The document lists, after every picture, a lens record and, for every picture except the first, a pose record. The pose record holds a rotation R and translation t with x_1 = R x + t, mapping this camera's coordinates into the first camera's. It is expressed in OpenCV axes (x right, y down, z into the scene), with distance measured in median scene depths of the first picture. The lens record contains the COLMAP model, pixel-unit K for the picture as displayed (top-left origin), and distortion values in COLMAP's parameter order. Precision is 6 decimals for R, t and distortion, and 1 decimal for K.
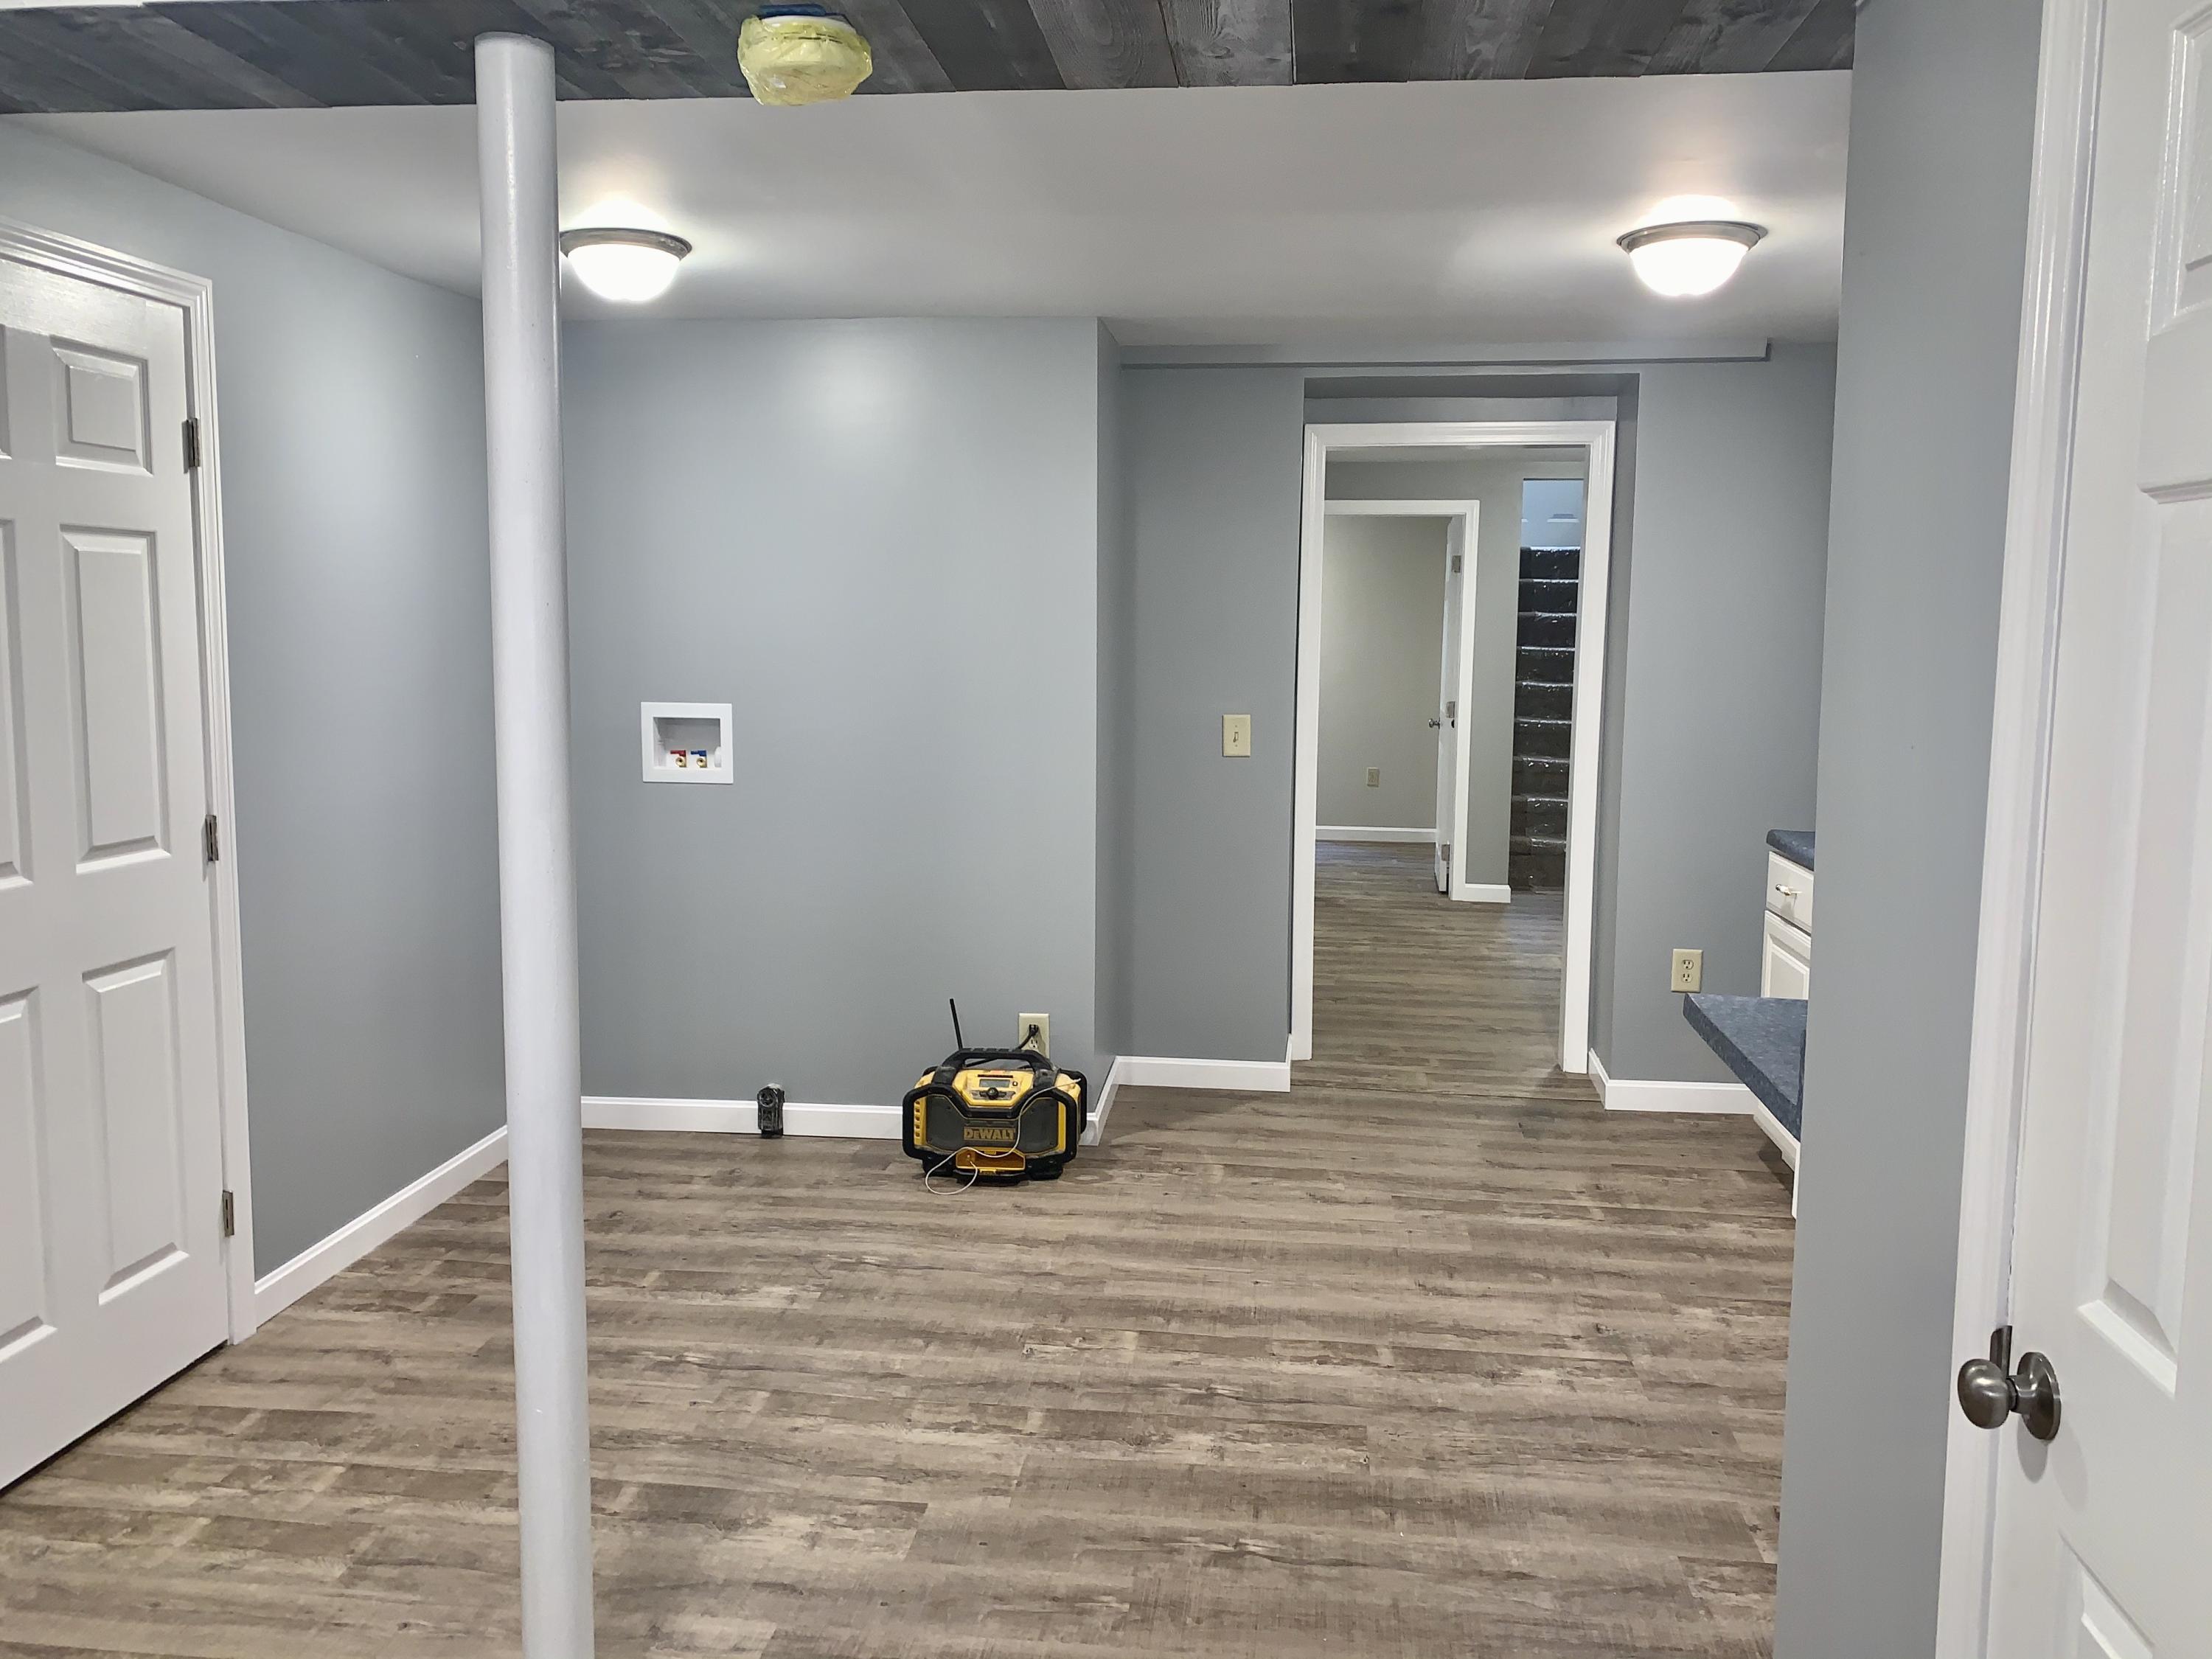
lens RADIAL K [[1697.2, 0, 1110.5], [0, 1697.2, 830.9], [0, 0, 1]] dist [0.030526, 0.004091]
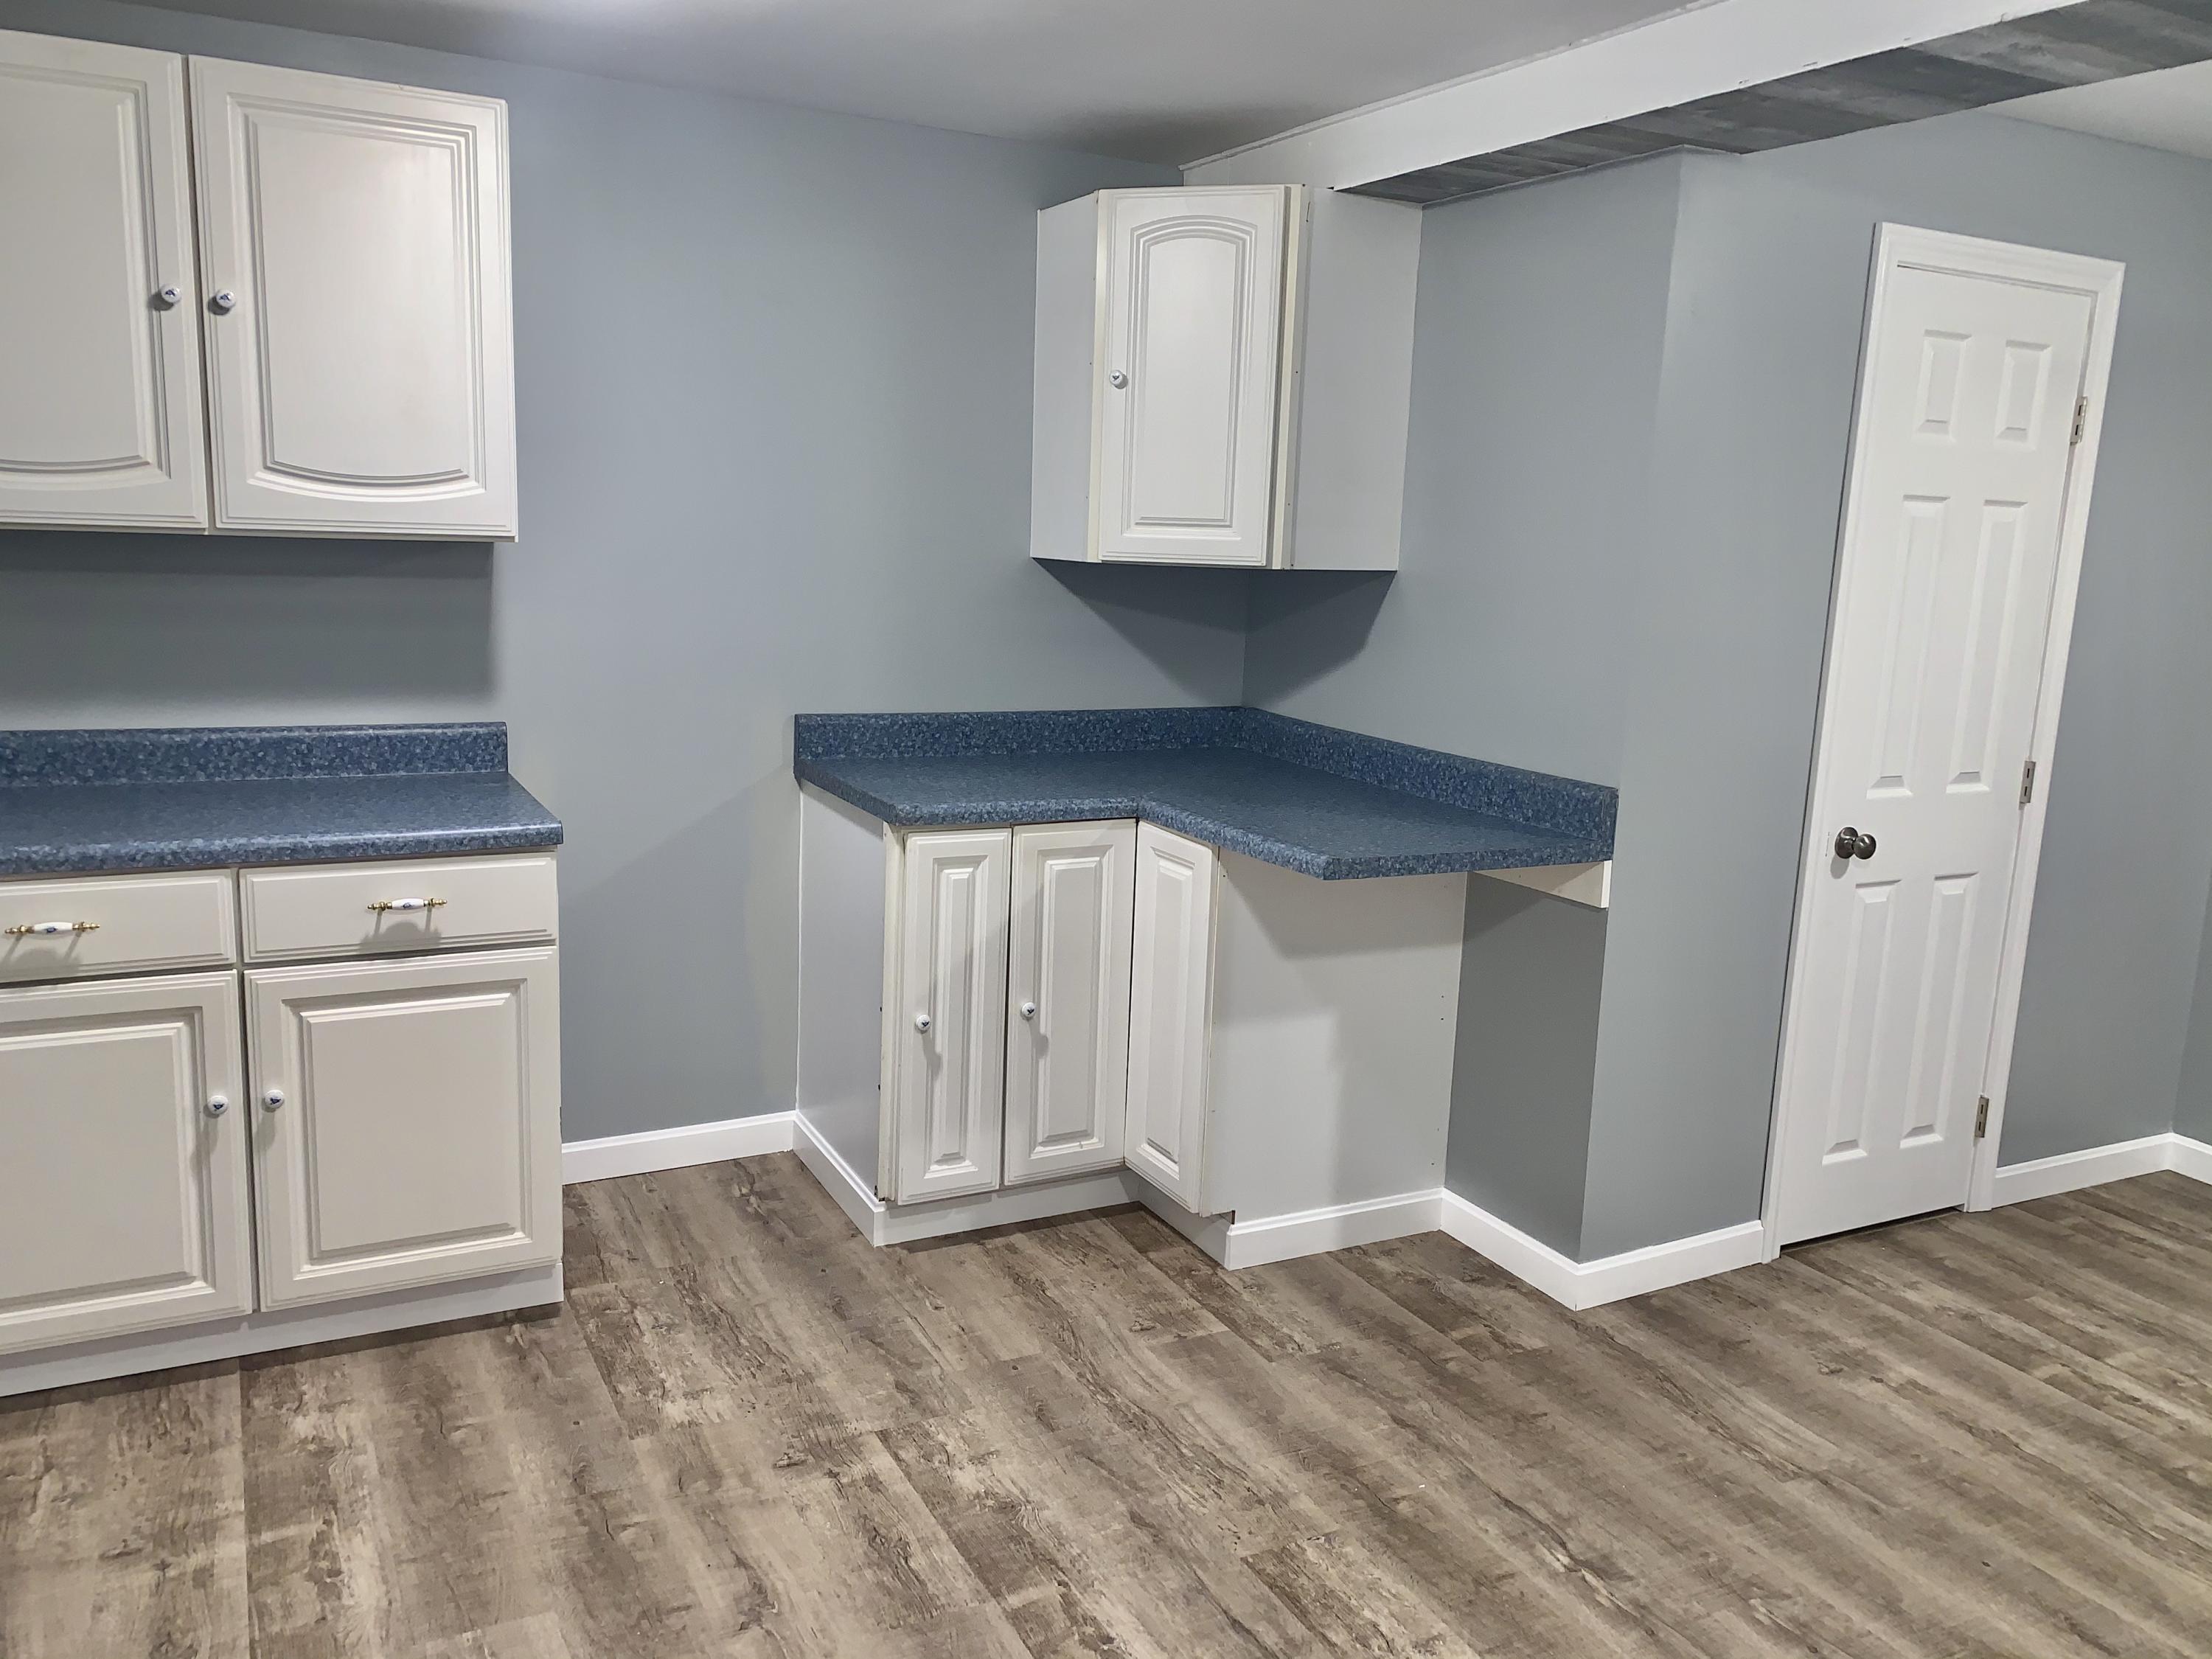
lens RADIAL K [[1697.2, 0, 1107.3], [0, 1697.2, 823.9], [0, 0, 1]] dist [0.030526, 0.004091]
pose [[-0.562570, -0.182142, 0.806436, -0.354390], [0.052163, 0.965666, 0.254494, -0.167126], [-0.825102, 0.185237, -0.533754, 1.274087]]
